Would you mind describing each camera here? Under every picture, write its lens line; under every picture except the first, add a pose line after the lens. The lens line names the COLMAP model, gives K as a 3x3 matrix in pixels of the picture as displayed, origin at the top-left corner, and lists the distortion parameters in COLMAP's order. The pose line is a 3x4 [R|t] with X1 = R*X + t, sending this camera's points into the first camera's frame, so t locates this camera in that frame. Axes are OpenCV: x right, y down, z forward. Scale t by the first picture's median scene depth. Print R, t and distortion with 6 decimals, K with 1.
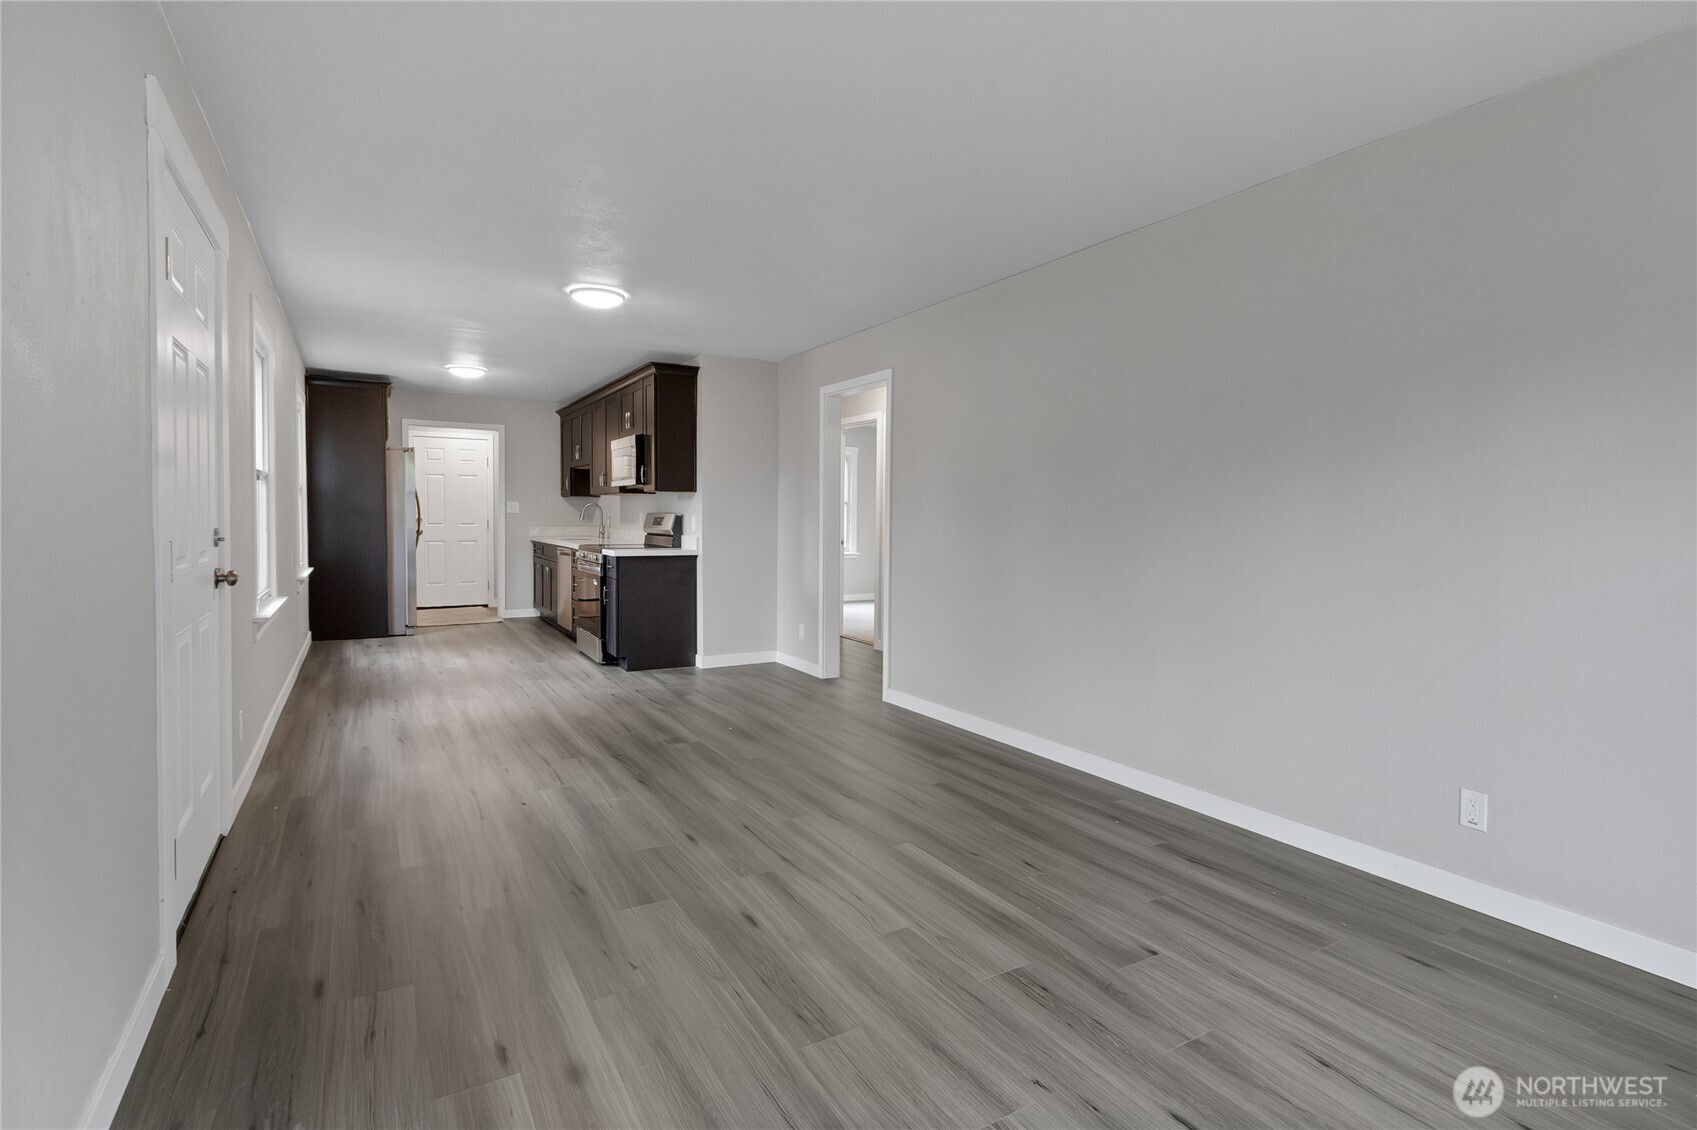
lens RADIAL K [[793.5, 0, 870.6], [0, 793.5, 533.7], [0, 0, 1]] dist [-0.000538, -0.000368]
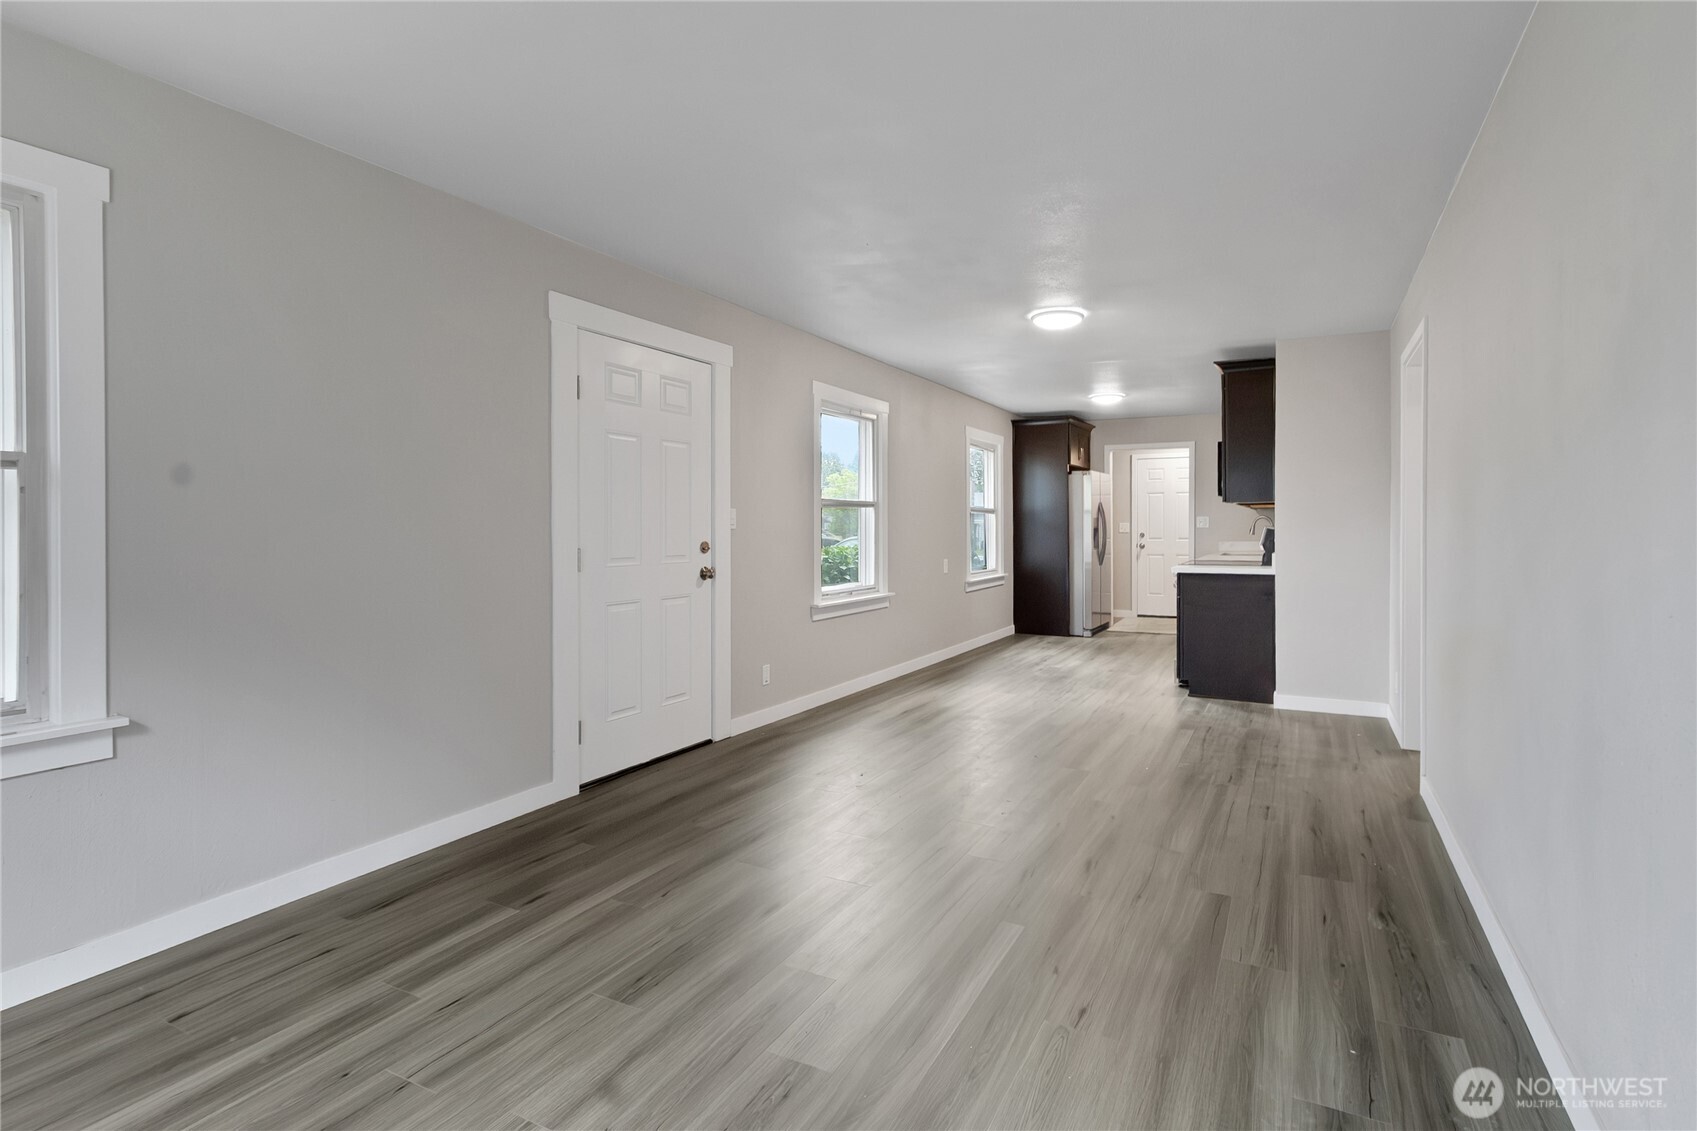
lens RADIAL K [[793.5, 0, 870.6], [0, 793.5, 534.2], [0, 0, 1]] dist [-0.000538, -0.000368]
pose [[0.554089, -0.001544, -0.832456, 0.219285], [-0.012615, 0.999868, -0.010251, -0.003370], [0.832362, 0.016181, 0.553997, 0.135116]]
